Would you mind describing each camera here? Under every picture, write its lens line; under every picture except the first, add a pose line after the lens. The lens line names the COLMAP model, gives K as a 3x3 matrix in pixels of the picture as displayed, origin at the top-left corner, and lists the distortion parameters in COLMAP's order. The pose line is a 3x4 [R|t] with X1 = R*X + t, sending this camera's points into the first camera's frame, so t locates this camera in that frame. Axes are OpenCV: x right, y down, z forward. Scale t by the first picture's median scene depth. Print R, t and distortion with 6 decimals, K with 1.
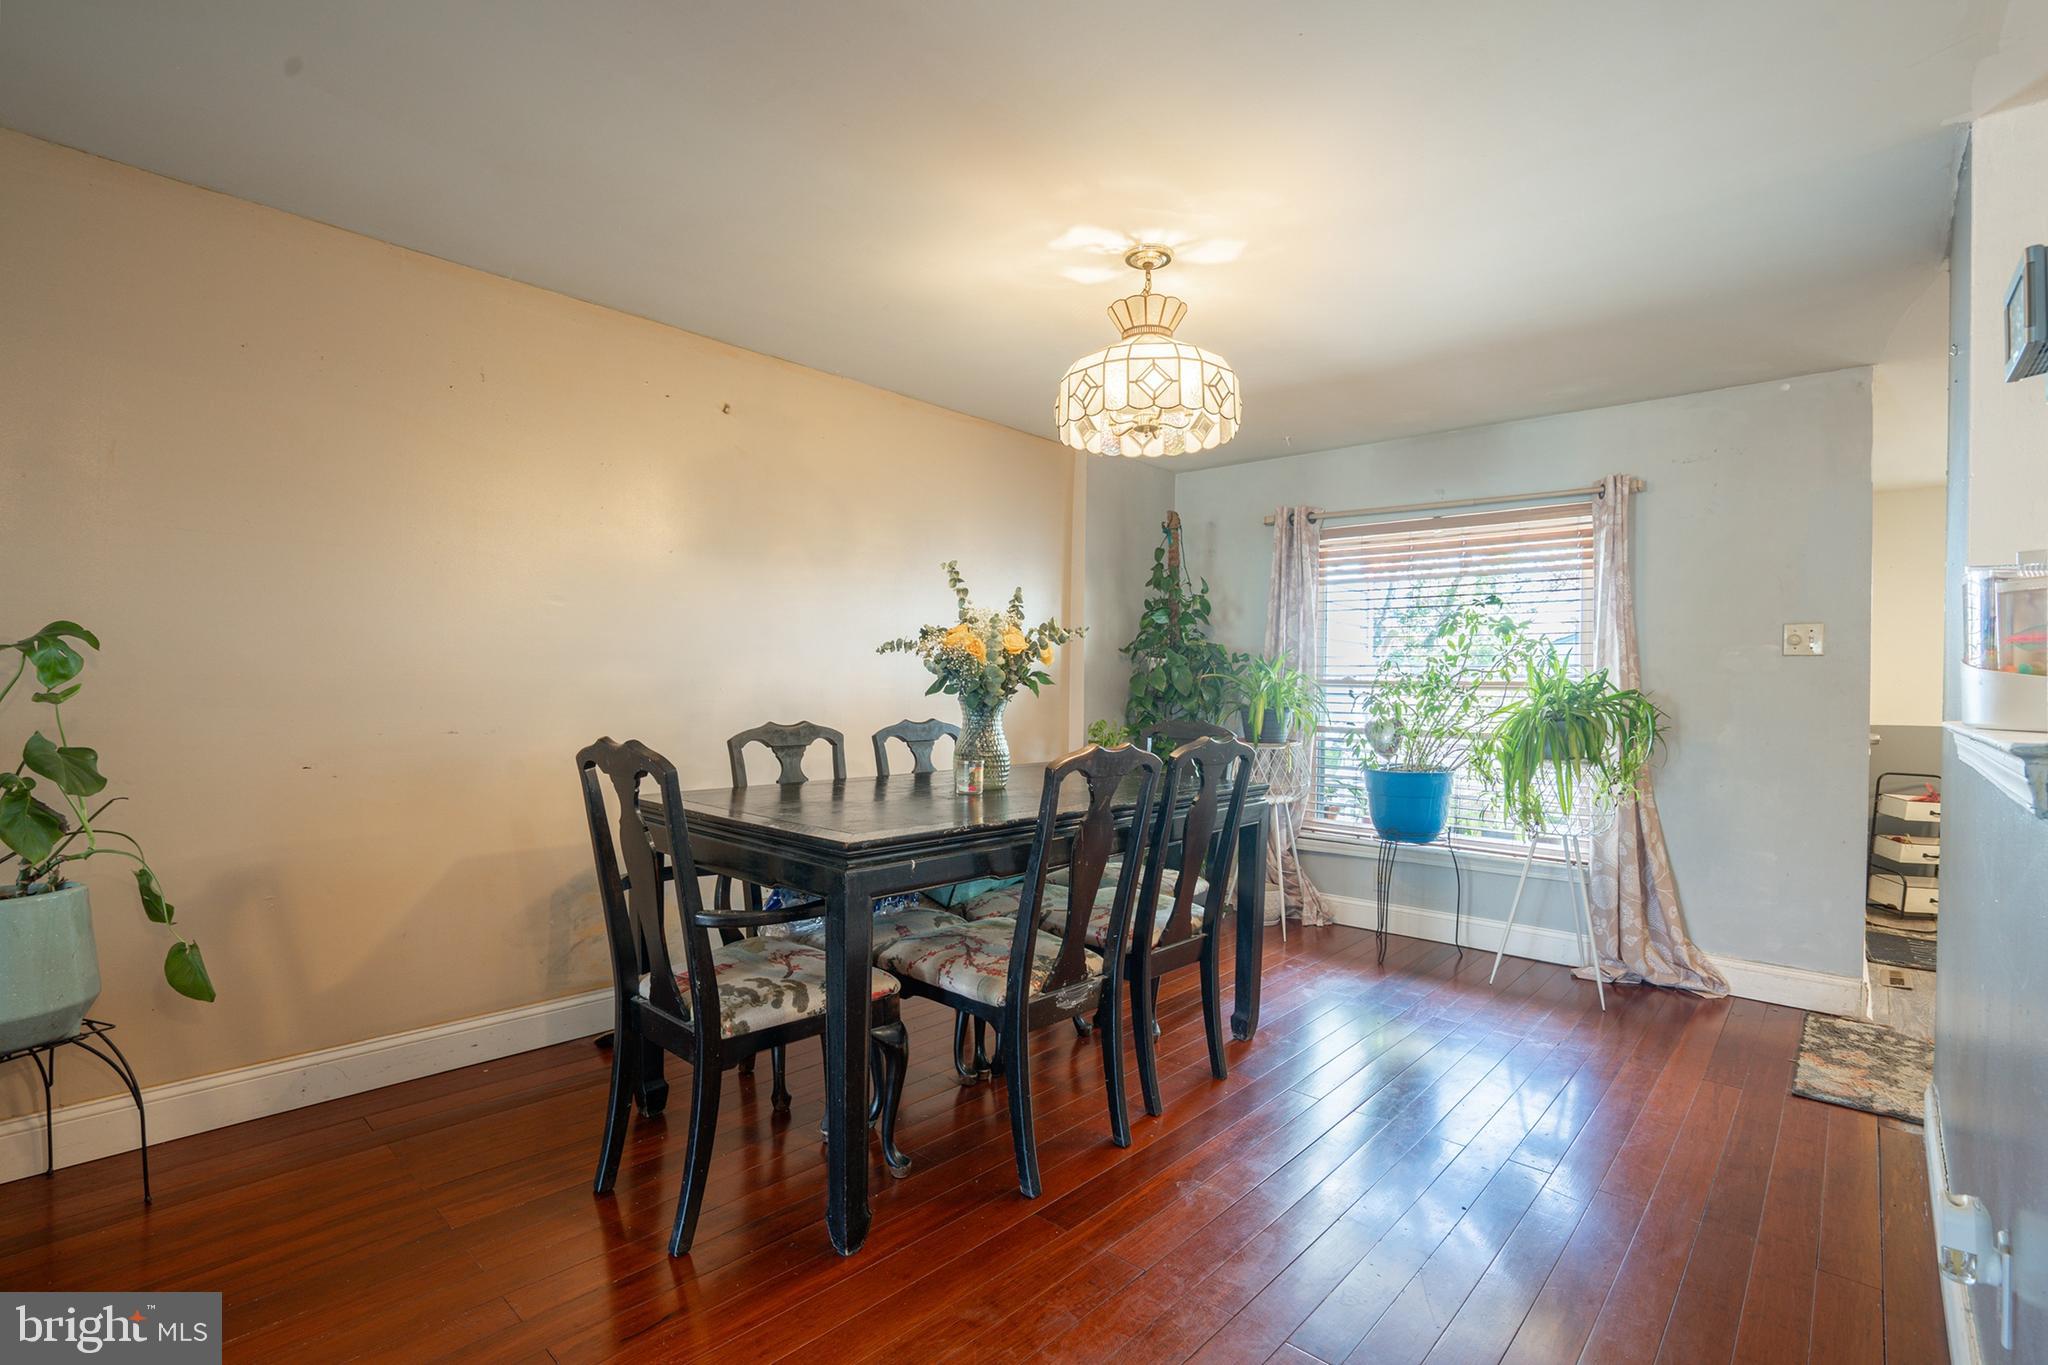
lens RADIAL K [[931.9, 0, 1021.4], [0, 931.9, 692.3], [0, 0, 1]] dist [-0.012548, 0.001451]
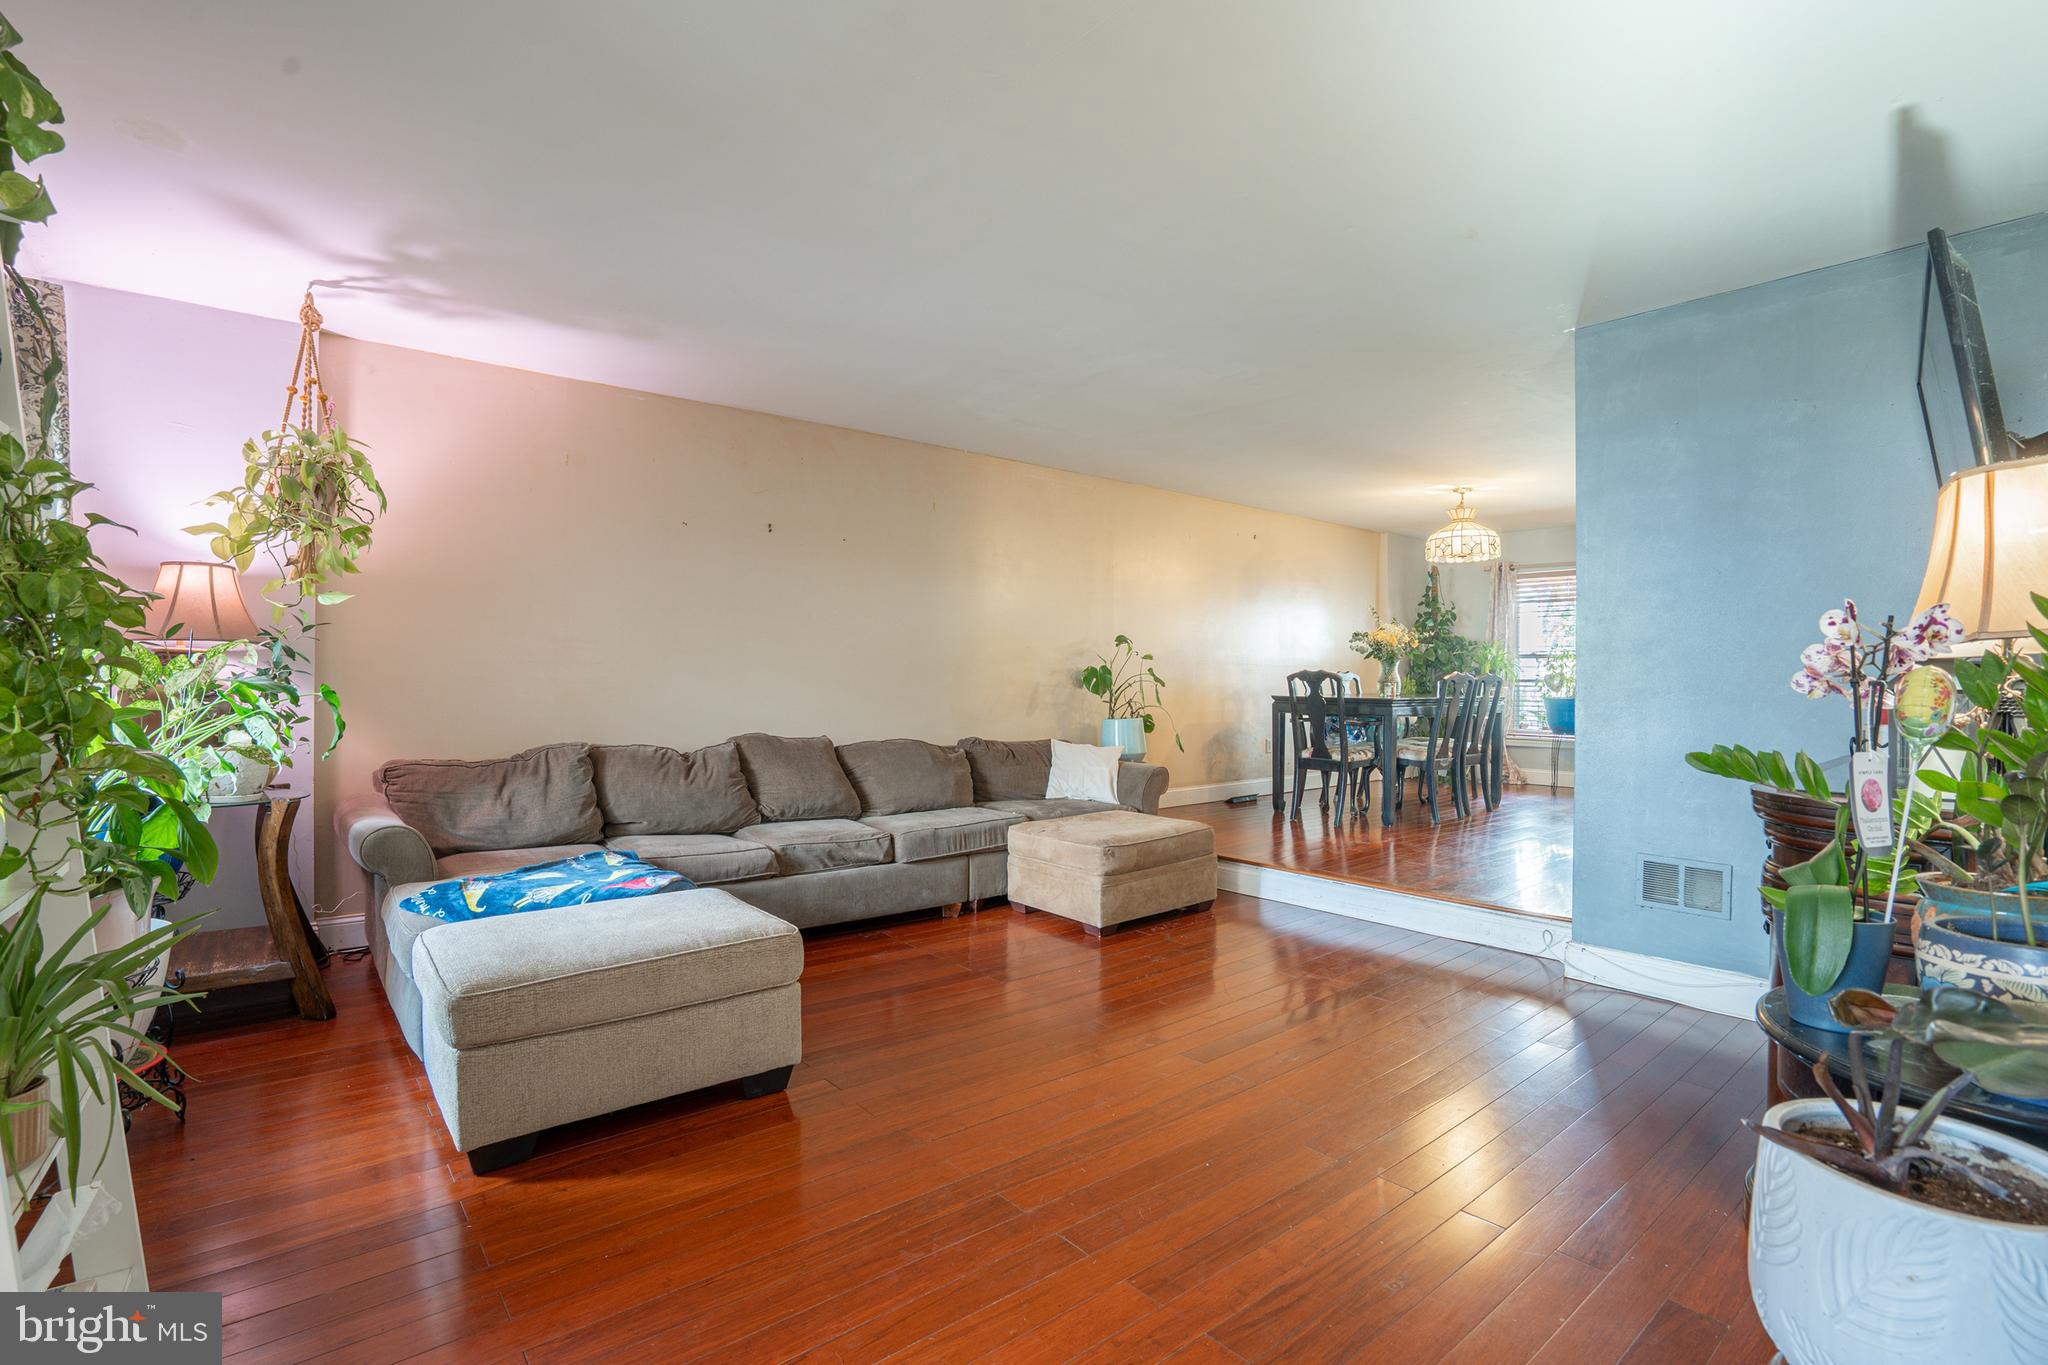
lens RADIAL K [[931.9, 0, 1046.4], [0, 931.9, 677.3], [0, 0, 1]] dist [-0.012548, 0.001451]
pose [[0.993446, -0.009760, -0.113887, -0.442331], [0.008954, 0.999931, -0.007586, 0.041529], [0.113953, 0.006517, 0.993465, -1.045649]]
